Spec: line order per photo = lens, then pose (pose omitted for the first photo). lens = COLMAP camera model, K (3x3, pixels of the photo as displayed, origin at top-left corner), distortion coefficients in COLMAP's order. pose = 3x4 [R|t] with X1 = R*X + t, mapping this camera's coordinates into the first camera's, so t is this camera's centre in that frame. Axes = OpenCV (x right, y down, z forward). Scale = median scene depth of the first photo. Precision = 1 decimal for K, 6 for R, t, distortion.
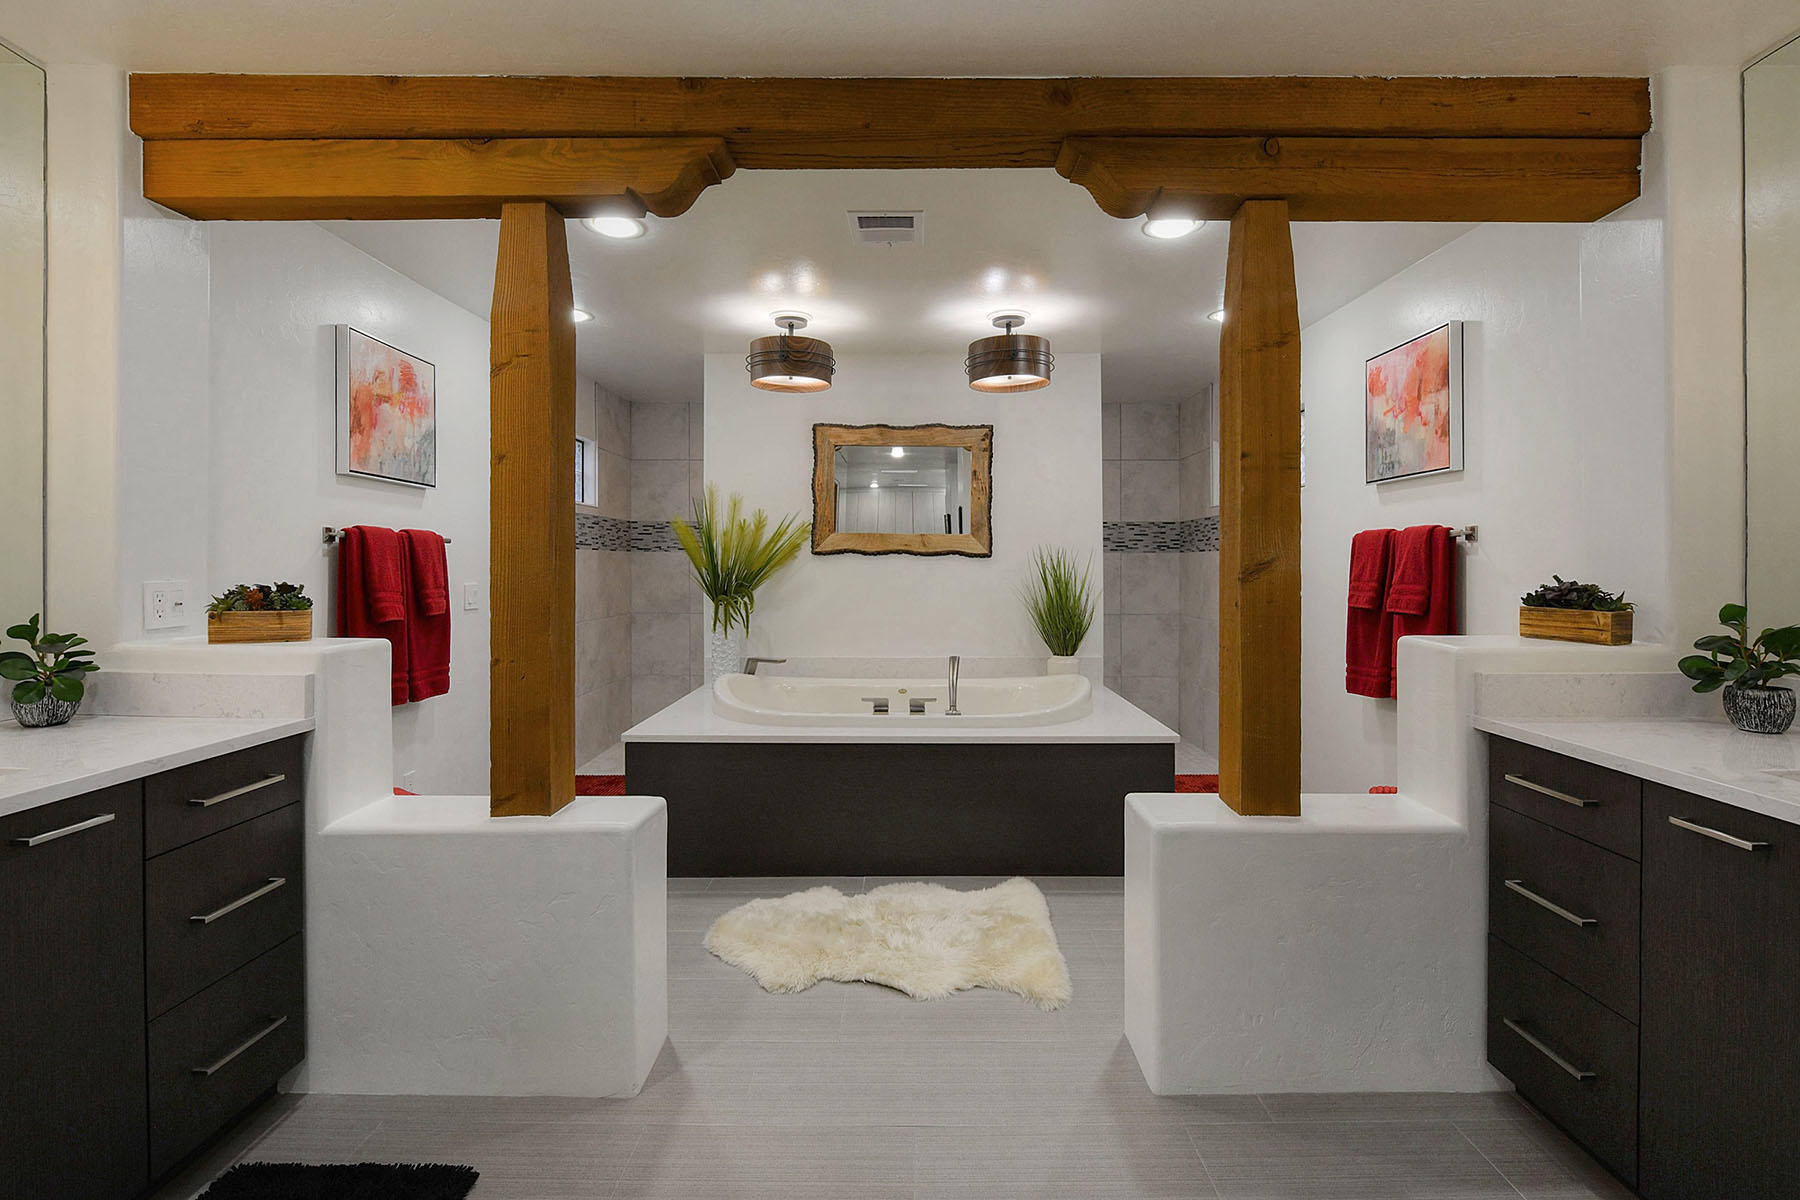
lens RADIAL K [[723.4, 0, 901.3], [0, 723.4, 685.4], [0, 0, 1]] dist [0.000177, -0.000393]
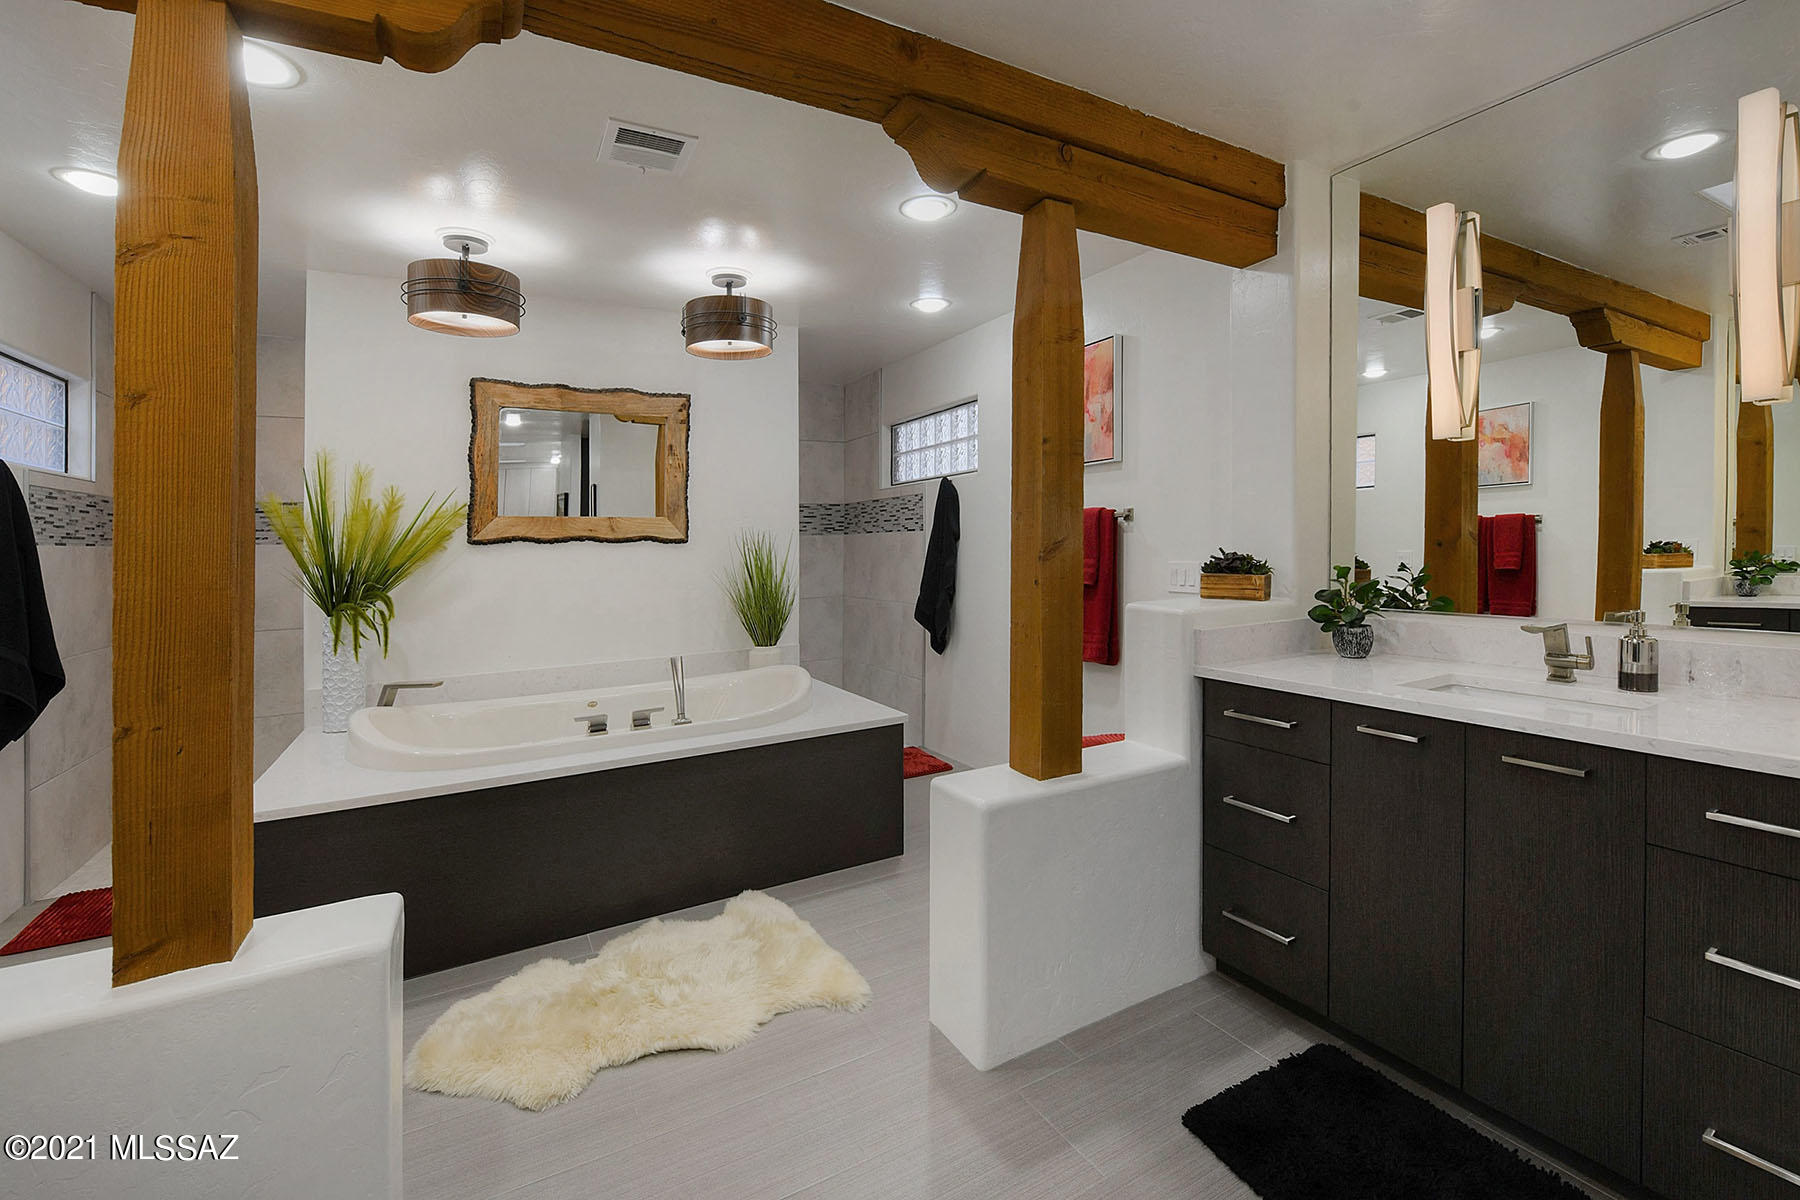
lens RADIAL K [[765.0, 0, 897.9], [0, 765.0, 672.6], [0, 0, 1]] dist [-0.014149, -0.000385]
pose [[0.876086, -0.100543, 0.471556, -0.162836], [0.102911, 0.994472, 0.020843, -0.016790], [-0.471045, 0.030268, 0.881590, 0.080891]]
